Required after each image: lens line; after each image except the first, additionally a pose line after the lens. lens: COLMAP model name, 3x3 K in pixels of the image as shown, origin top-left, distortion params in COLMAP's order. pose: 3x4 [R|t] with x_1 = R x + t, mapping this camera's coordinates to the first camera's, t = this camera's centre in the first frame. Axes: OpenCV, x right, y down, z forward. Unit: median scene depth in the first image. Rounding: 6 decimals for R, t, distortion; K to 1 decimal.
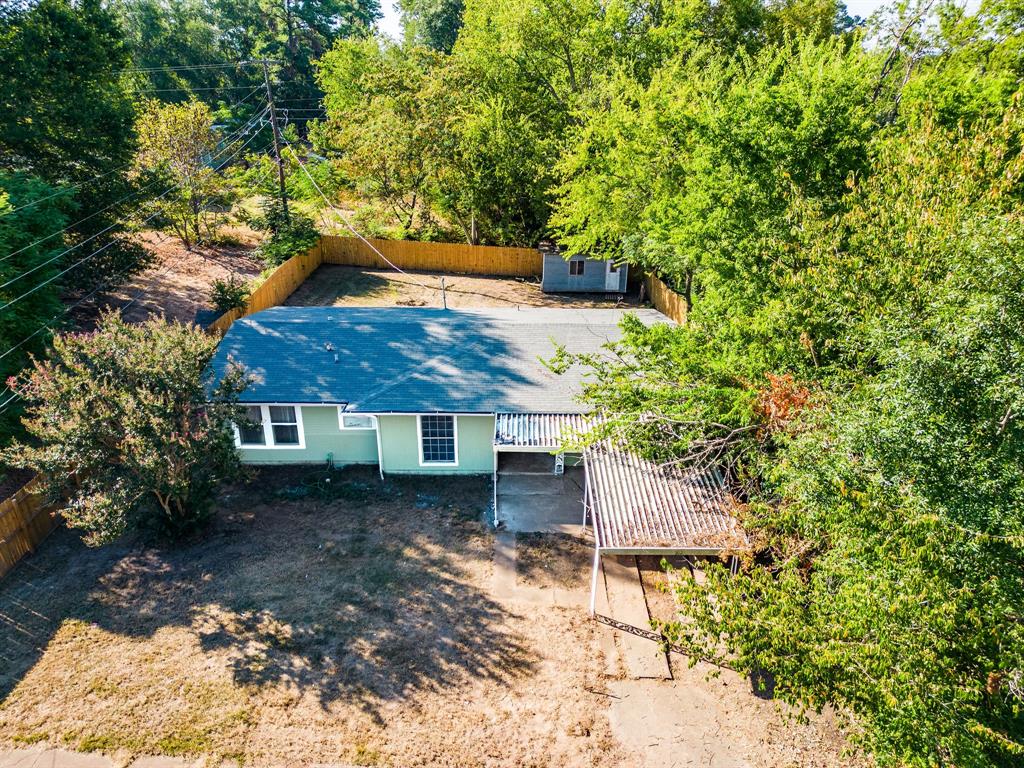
lens RADIAL K [[719.4, 0, 510.0], [0, 719.4, 383.7], [0, 0, 1]] dist [0.008109, 0.010065]
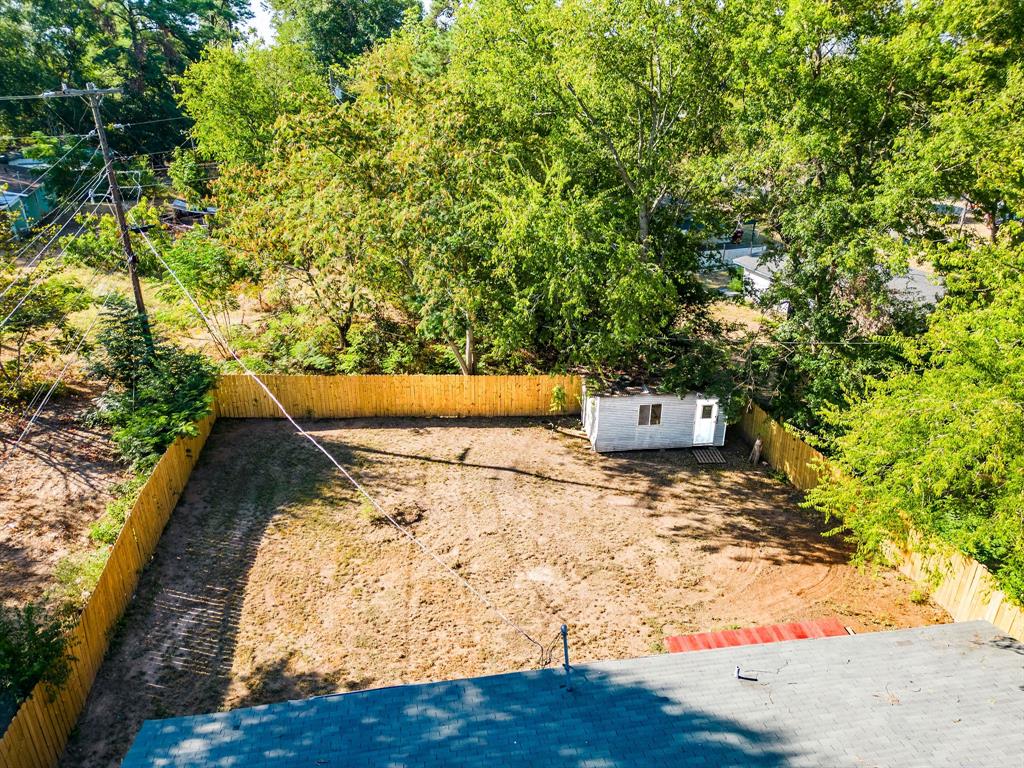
lens RADIAL K [[719.4, 0, 513.8], [0, 719.4, 384.2], [0, 0, 1]] dist [0.008109, 0.010065]
pose [[0.984886, -0.071086, 0.157944, -0.053083], [0.071632, 0.997429, 0.002244, -0.086128], [-0.157698, 0.009104, 0.987445, 0.173663]]
